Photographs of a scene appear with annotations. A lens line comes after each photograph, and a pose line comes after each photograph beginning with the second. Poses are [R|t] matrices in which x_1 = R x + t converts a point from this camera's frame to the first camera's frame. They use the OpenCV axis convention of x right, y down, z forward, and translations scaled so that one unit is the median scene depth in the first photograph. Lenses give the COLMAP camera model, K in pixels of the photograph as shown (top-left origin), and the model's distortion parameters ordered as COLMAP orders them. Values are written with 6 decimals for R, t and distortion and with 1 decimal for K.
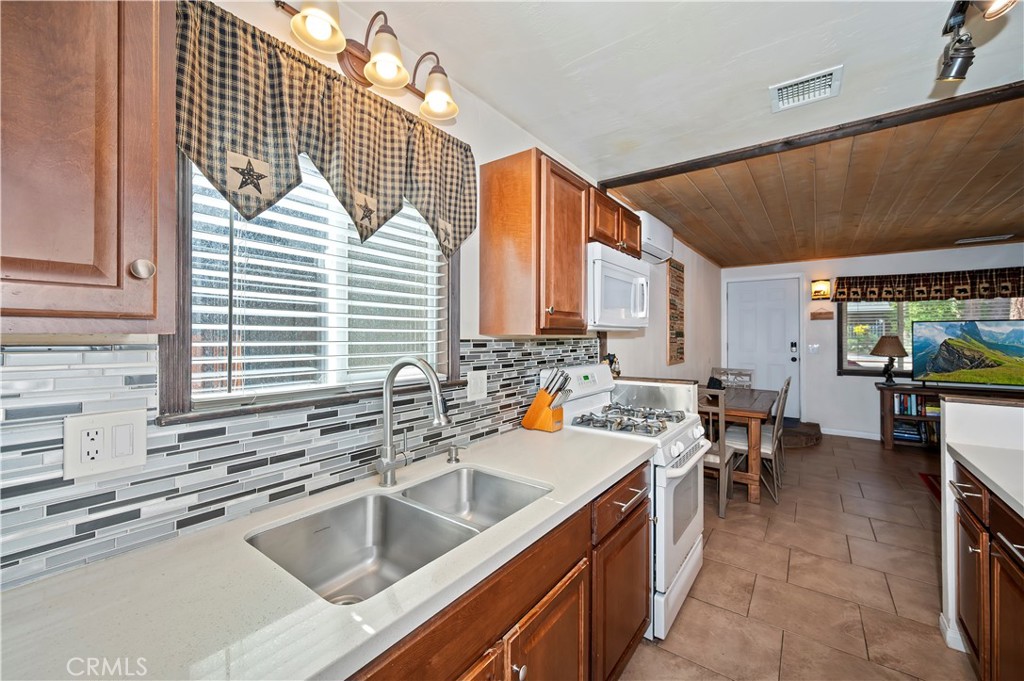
lens RADIAL K [[400.0, 0, 512.5], [0, 400.0, 332.3], [0, 0, 1]] dist [-0.000929, -0.000415]
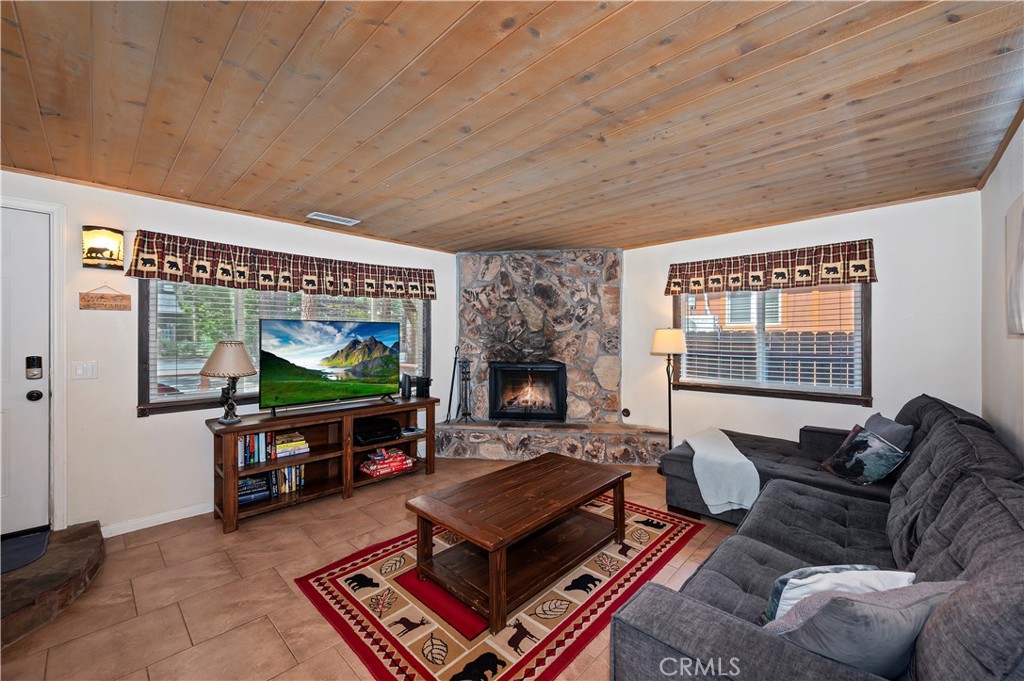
lens RADIAL K [[400.0, 0, 512.3], [0, 400.0, 337.5], [0, 0, 1]] dist [-0.000929, -0.000415]
pose [[0.127307, 0.005736, 0.991847, 0.373850], [0.000958, 0.999982, -0.005906, 0.007428], [-0.991863, 0.001702, 0.127299, 0.470584]]
